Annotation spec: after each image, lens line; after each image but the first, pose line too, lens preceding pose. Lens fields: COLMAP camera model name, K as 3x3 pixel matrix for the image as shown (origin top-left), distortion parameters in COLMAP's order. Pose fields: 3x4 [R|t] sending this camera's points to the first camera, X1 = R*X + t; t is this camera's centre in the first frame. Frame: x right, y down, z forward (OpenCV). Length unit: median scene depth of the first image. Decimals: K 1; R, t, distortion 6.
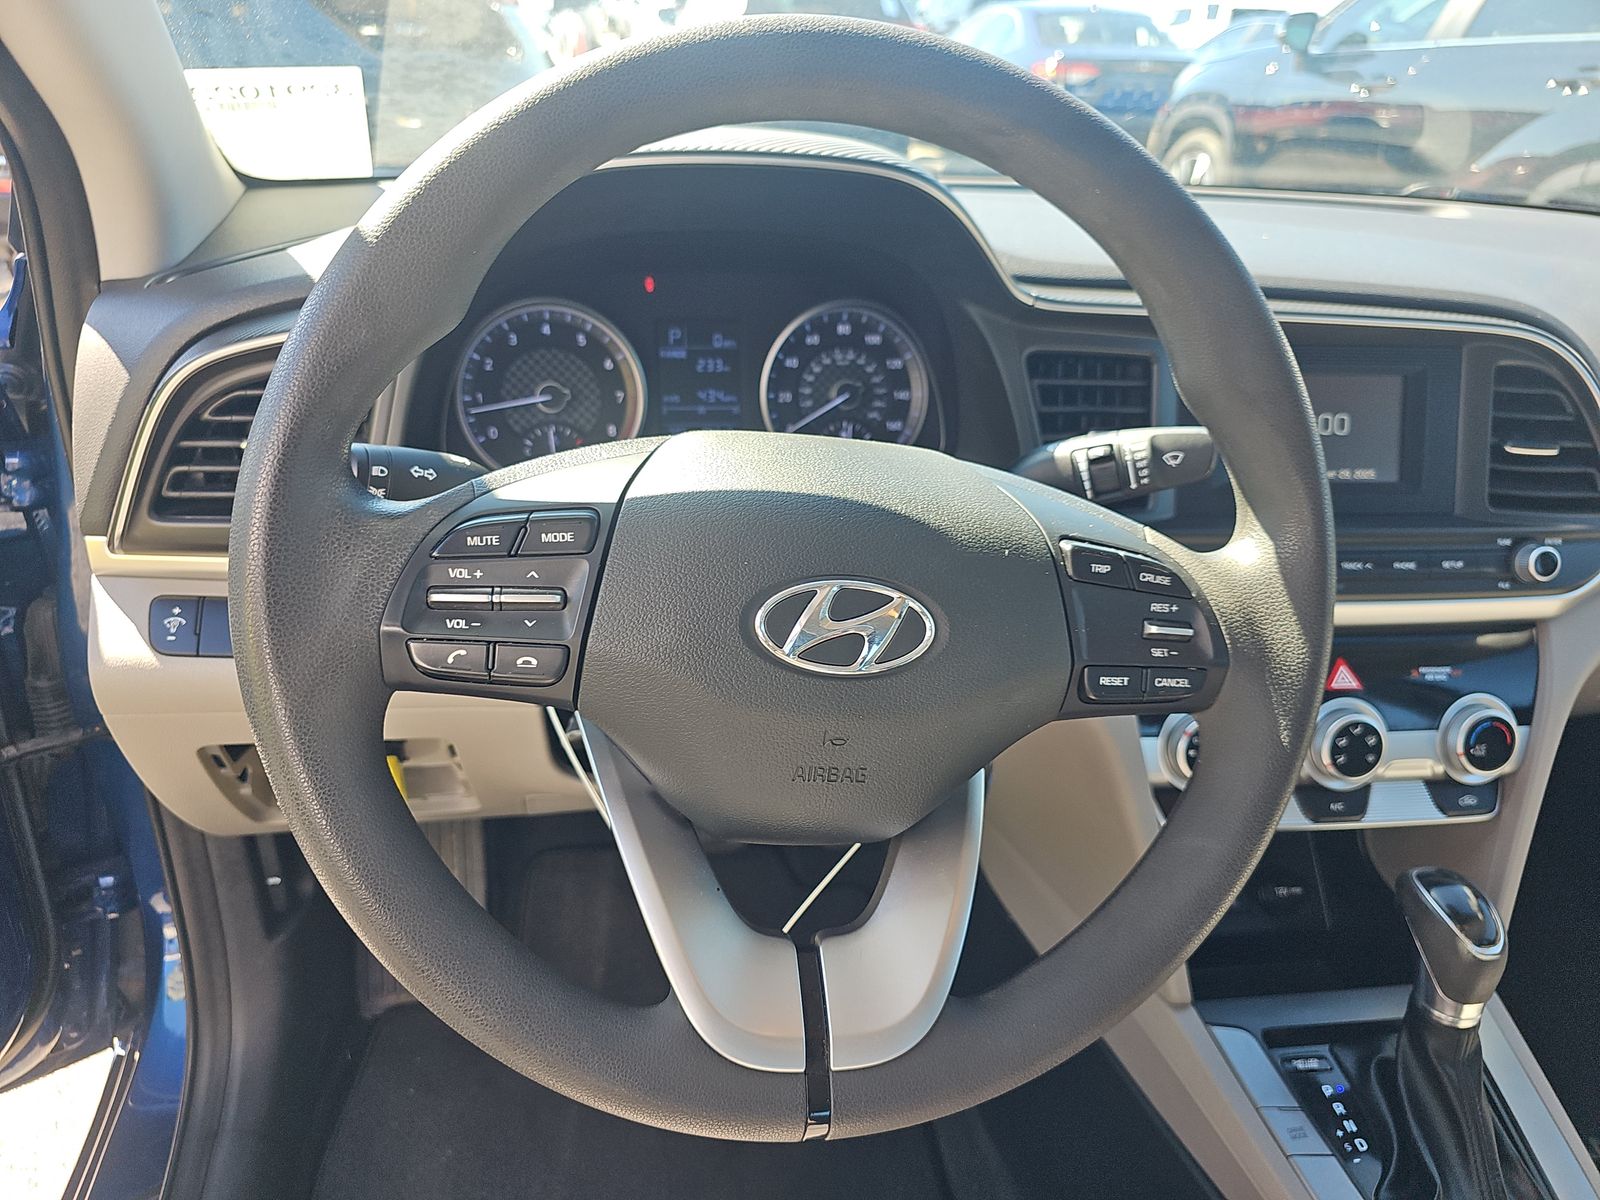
lens RADIAL K [[1079.4, 0, 795.0], [0, 1079.4, 597.3], [0, 0, 1]] dist [0.025725, -0.017888]
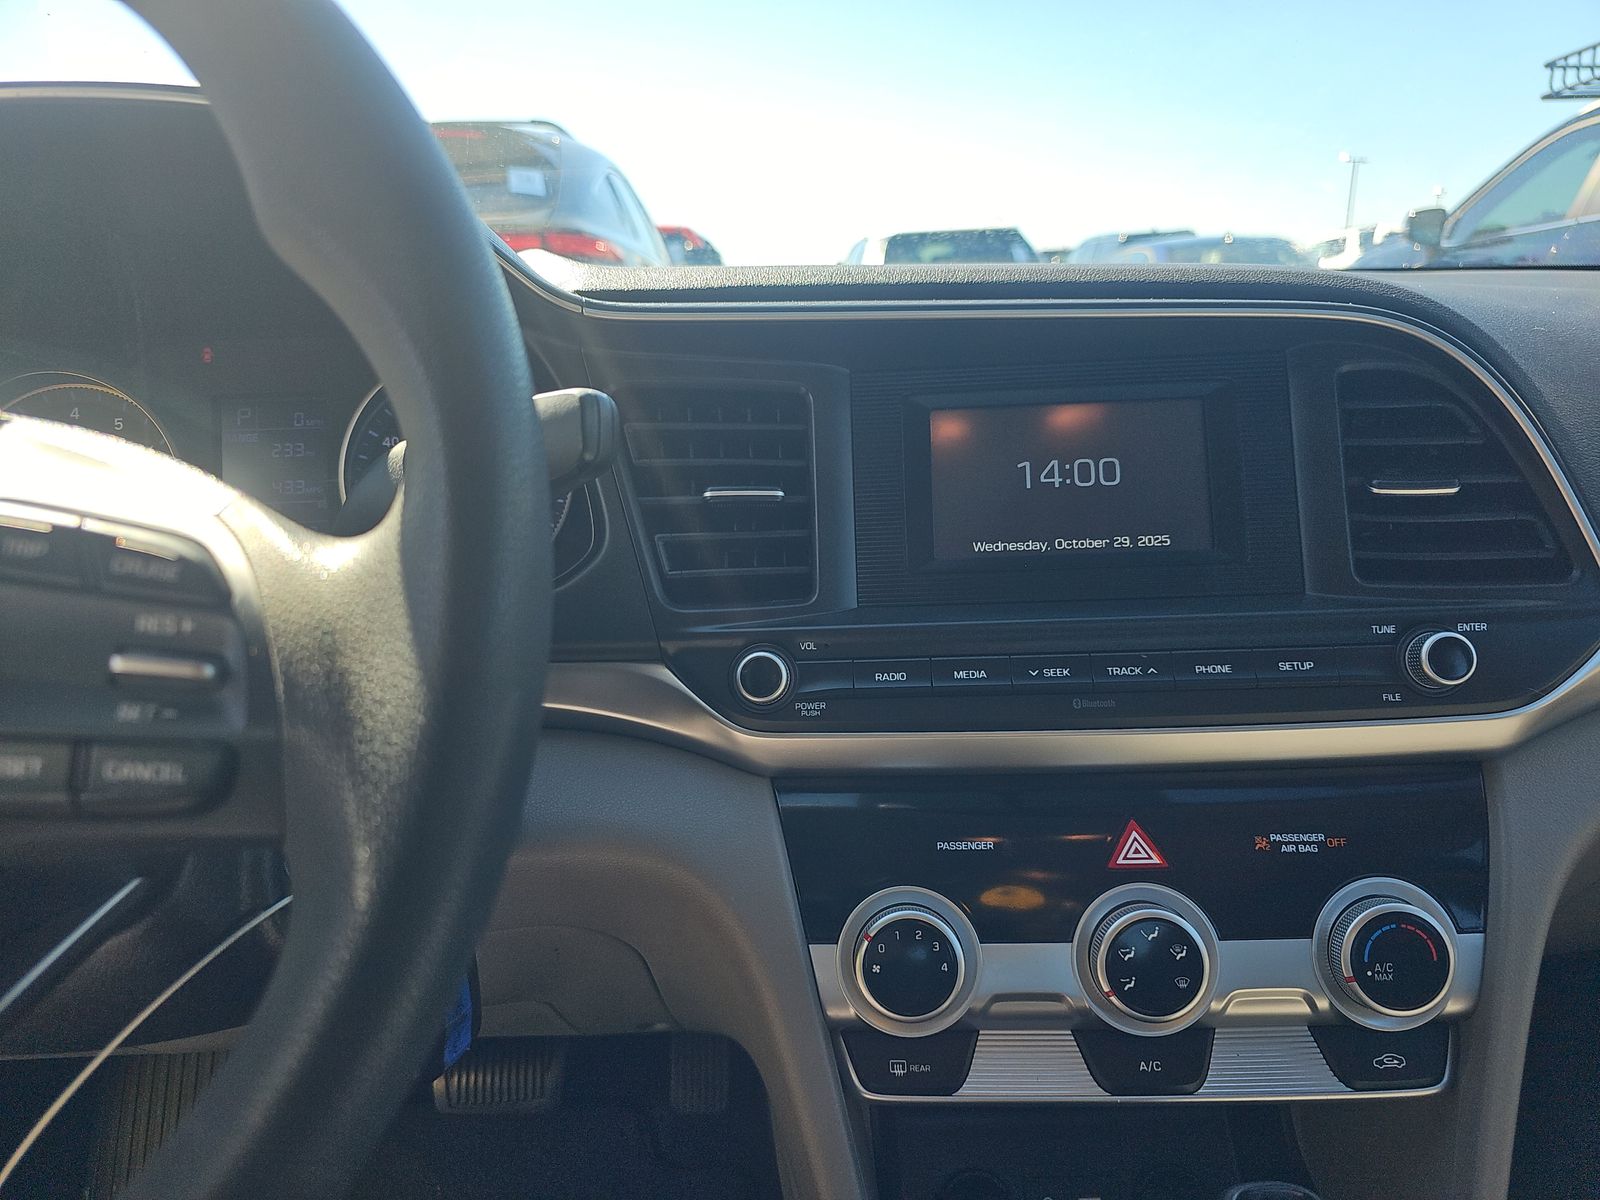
lens RADIAL K [[1079.4, 0, 800.4], [0, 1079.4, 604.1], [0, 0, 1]] dist [0.025725, -0.017888]
pose [[0.986776, -0.044439, -0.155882, 0.413559], [0.011113, 0.977970, -0.208451, 0.063257], [0.161711, 0.203962, 0.965530, 0.325562]]
